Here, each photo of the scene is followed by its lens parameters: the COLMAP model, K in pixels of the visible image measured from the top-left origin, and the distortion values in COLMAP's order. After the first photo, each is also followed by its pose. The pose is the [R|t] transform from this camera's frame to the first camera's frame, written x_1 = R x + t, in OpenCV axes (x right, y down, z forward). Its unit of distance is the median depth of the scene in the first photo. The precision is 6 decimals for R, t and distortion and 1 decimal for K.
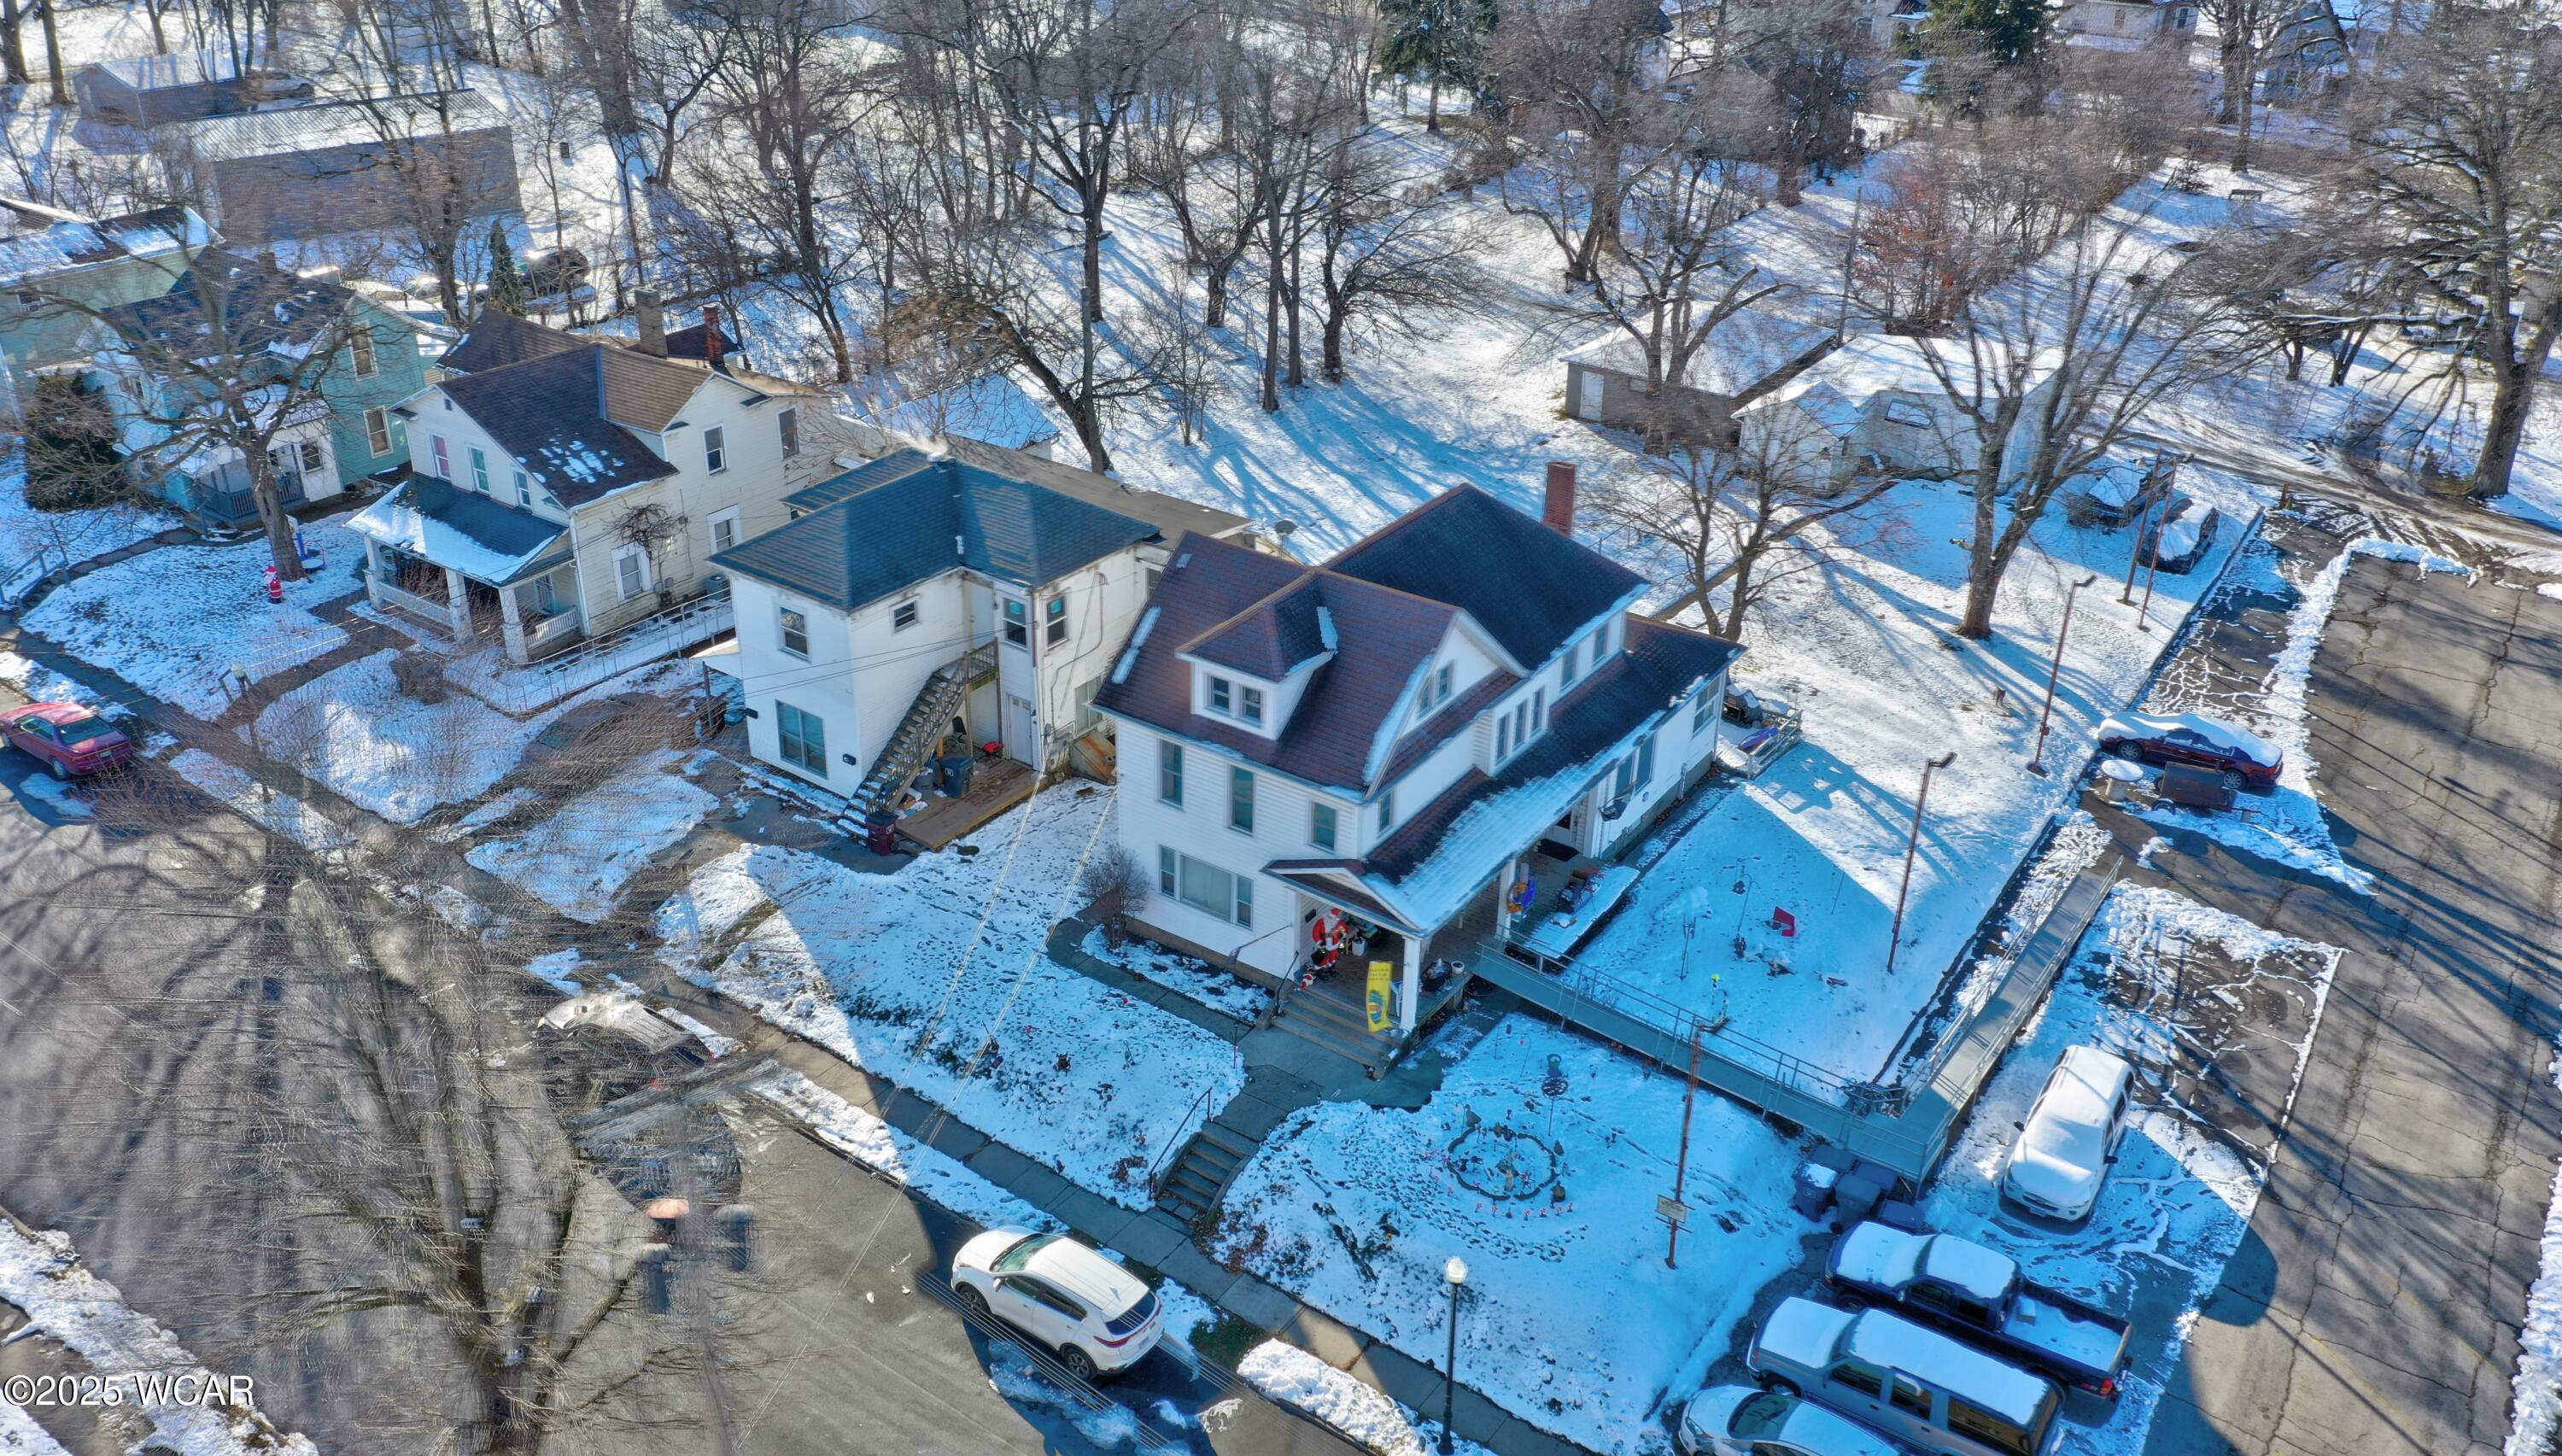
lens RADIAL K [[2029.8, 0, 1261.8], [0, 2029.8, 741.9], [0, 0, 1]] dist [-0.002223, -0.009269]
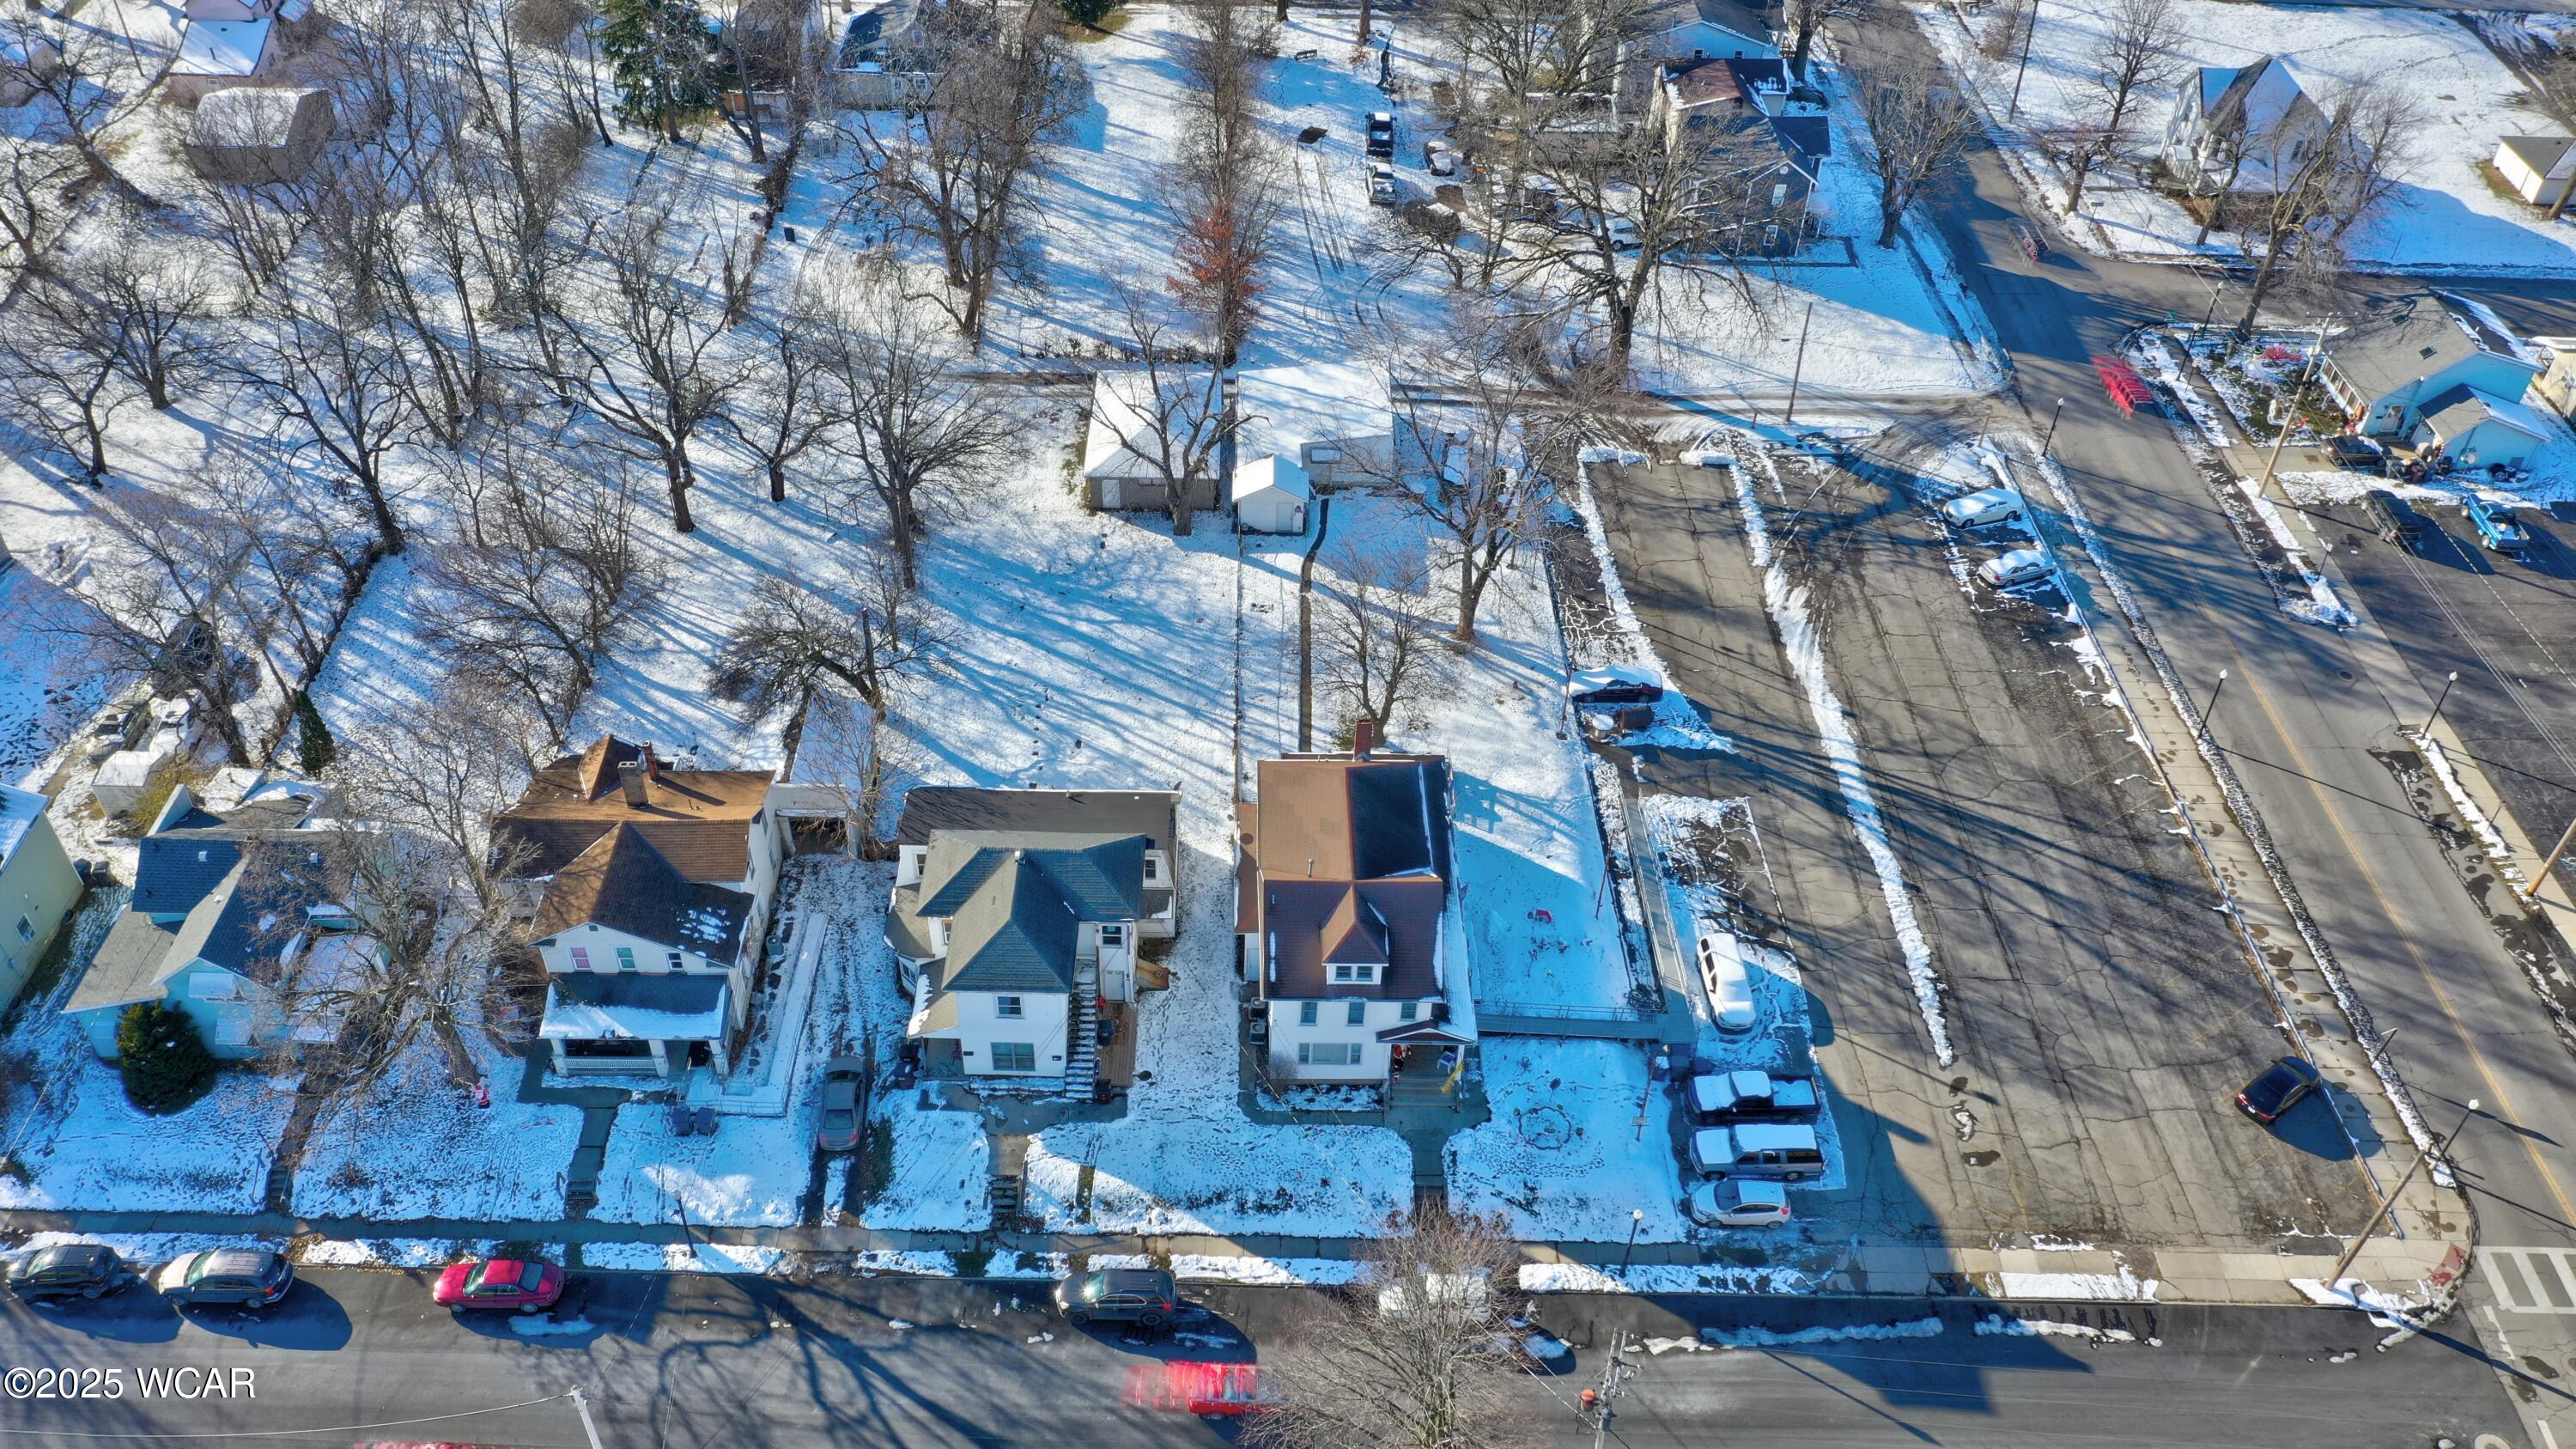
lens RADIAL K [[2061.1, 0, 1283.1], [0, 2061.1, 674.2], [0, 0, 1]] dist [-0.013607, -0.003782]
pose [[0.814946, -0.375268, 0.441629, -0.710174], [0.267543, 0.919590, 0.287707, -0.742735], [-0.514085, -0.116311, 0.849817, -0.482346]]
